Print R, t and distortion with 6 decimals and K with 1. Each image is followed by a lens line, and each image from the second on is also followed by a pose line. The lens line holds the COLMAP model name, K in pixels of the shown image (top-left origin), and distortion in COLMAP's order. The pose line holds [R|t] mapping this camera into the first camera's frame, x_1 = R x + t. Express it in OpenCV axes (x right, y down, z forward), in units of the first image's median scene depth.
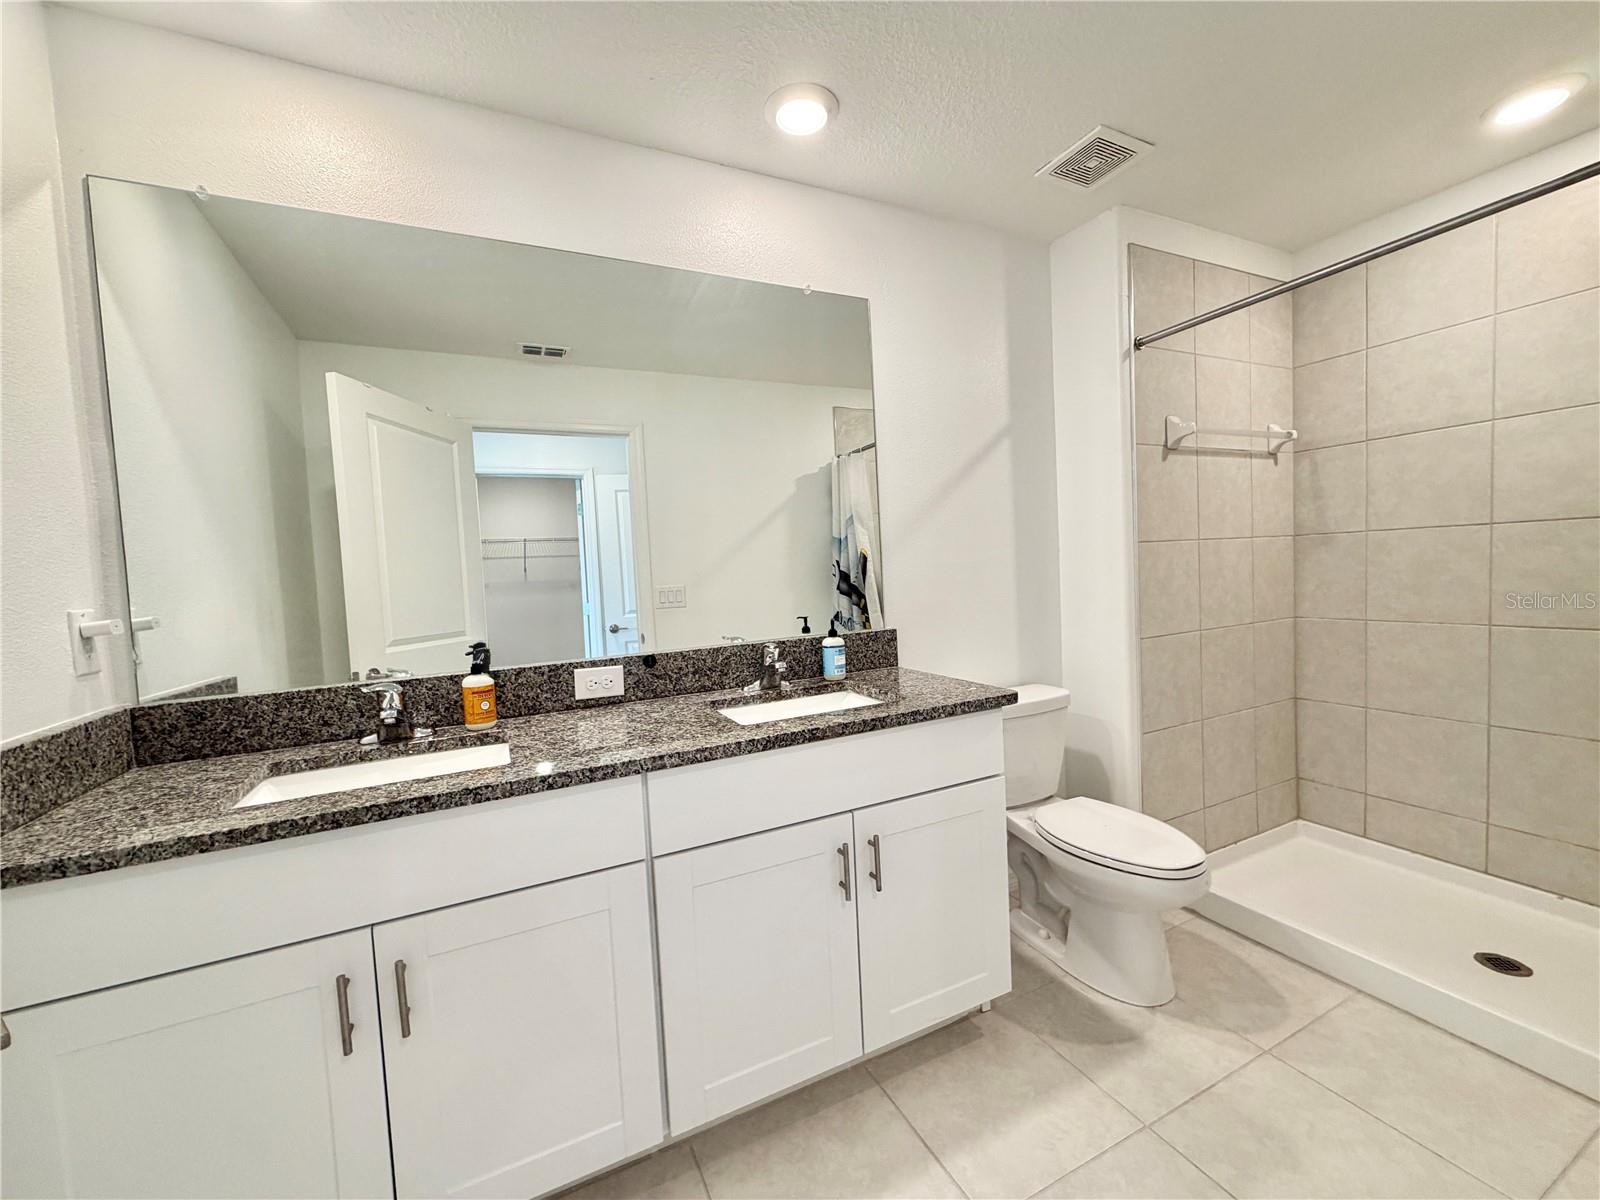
lens RADIAL K [[638.4, 0, 795.0], [0, 638.4, 601.2], [0, 0, 1]] dist [-0.001474, 0.000745]
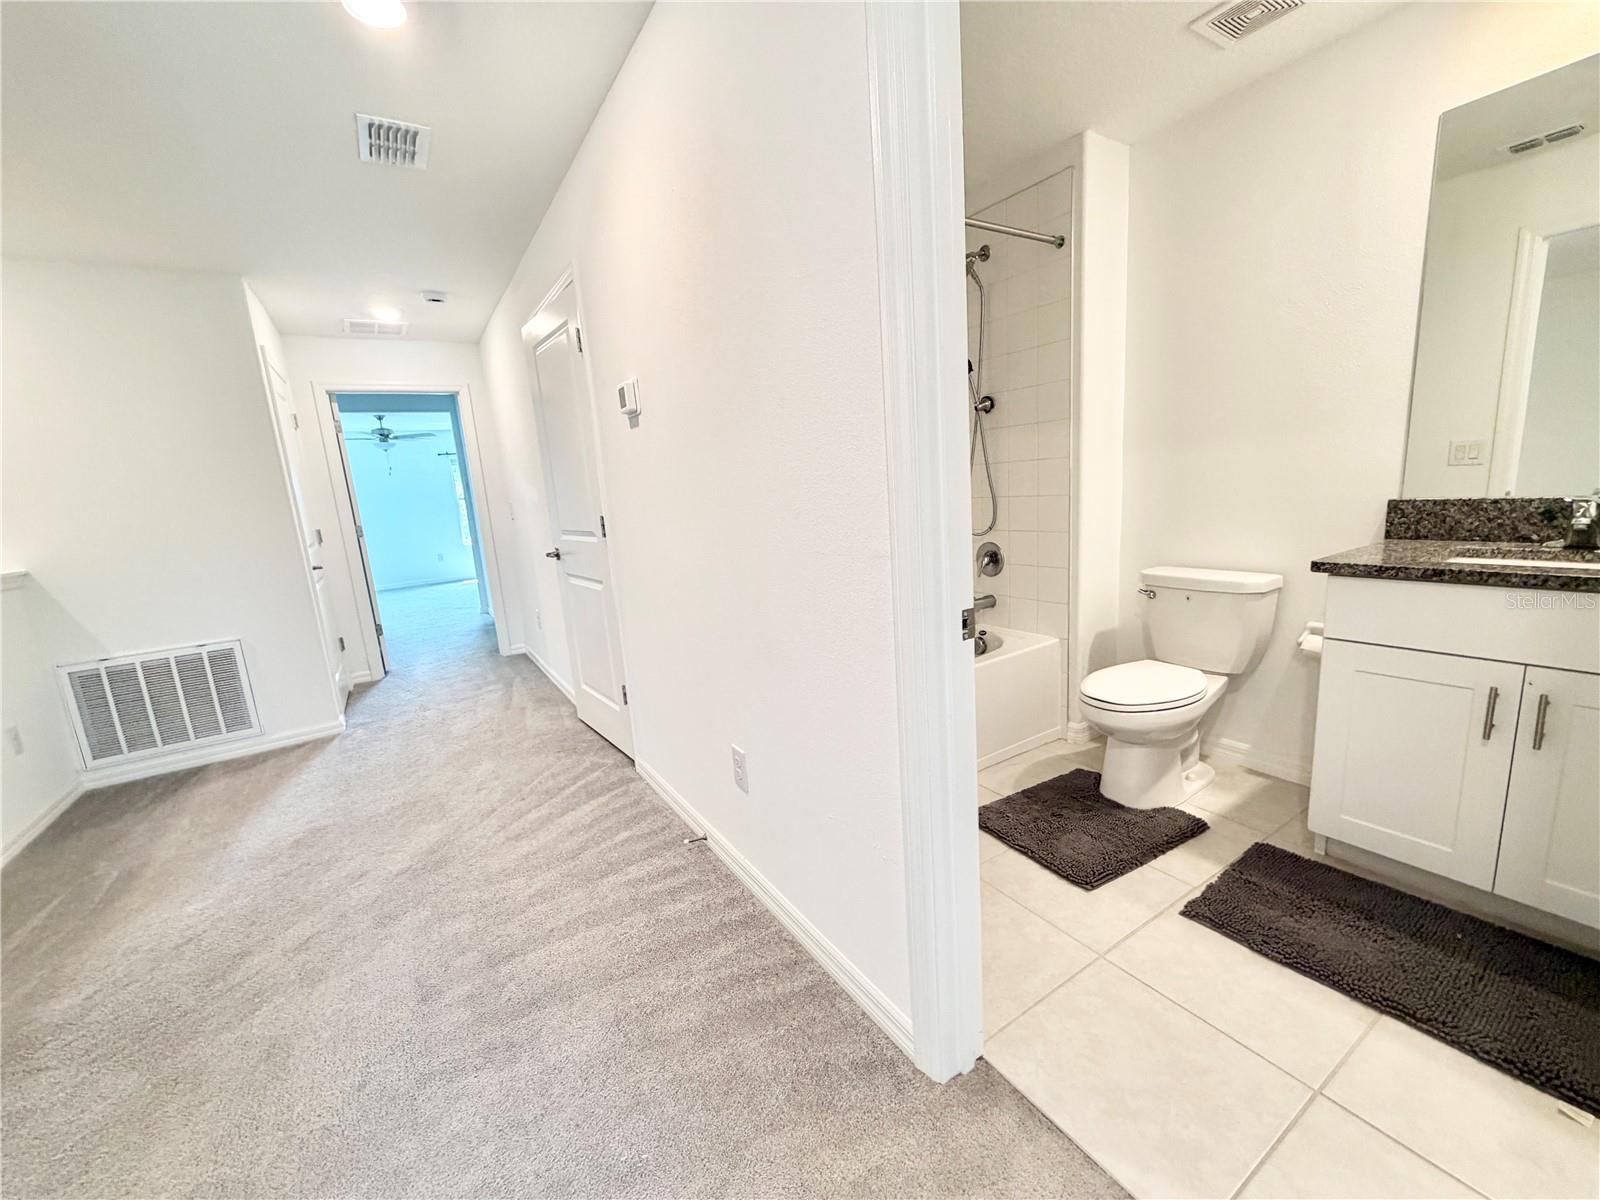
lens RADIAL K [[638.4, 0, 795.0], [0, 638.4, 603.6], [0, 0, 1]] dist [-0.001474, 0.000745]
pose [[0.114699, 0.224490, -0.967703, 0.441992], [0.018433, 0.973483, 0.228016, 0.041817], [0.993229, -0.043991, 0.107520, -0.683988]]
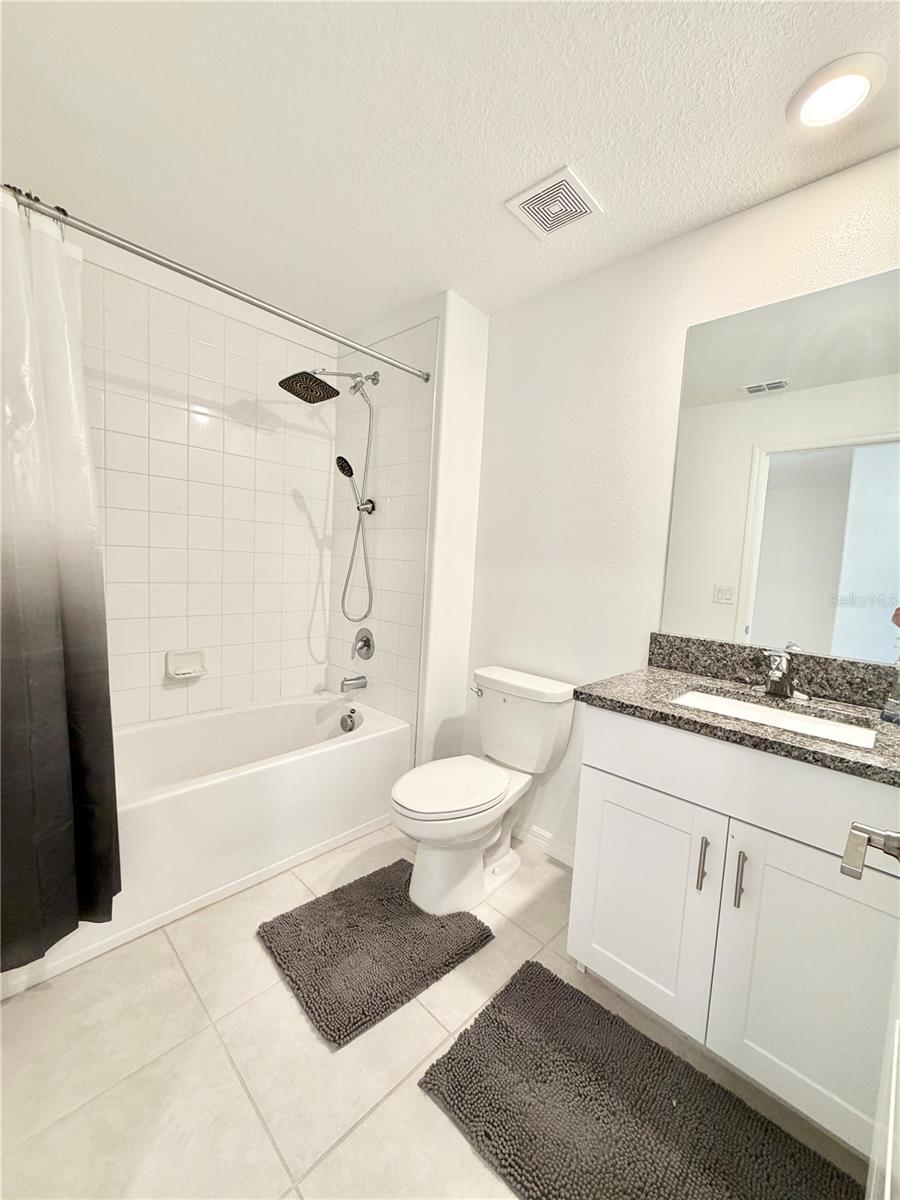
lens RADIAL K [[478.8, 0, 444.0], [0, 478.8, 599.4], [0, 0, 1]] dist [-0.001474, 0.000745]
pose [[0.335585, 0.143025, -0.931089, 0.034219], [-0.116512, 0.987119, 0.109638, -0.002624], [0.934777, 0.071690, 0.347927, 0.016154]]
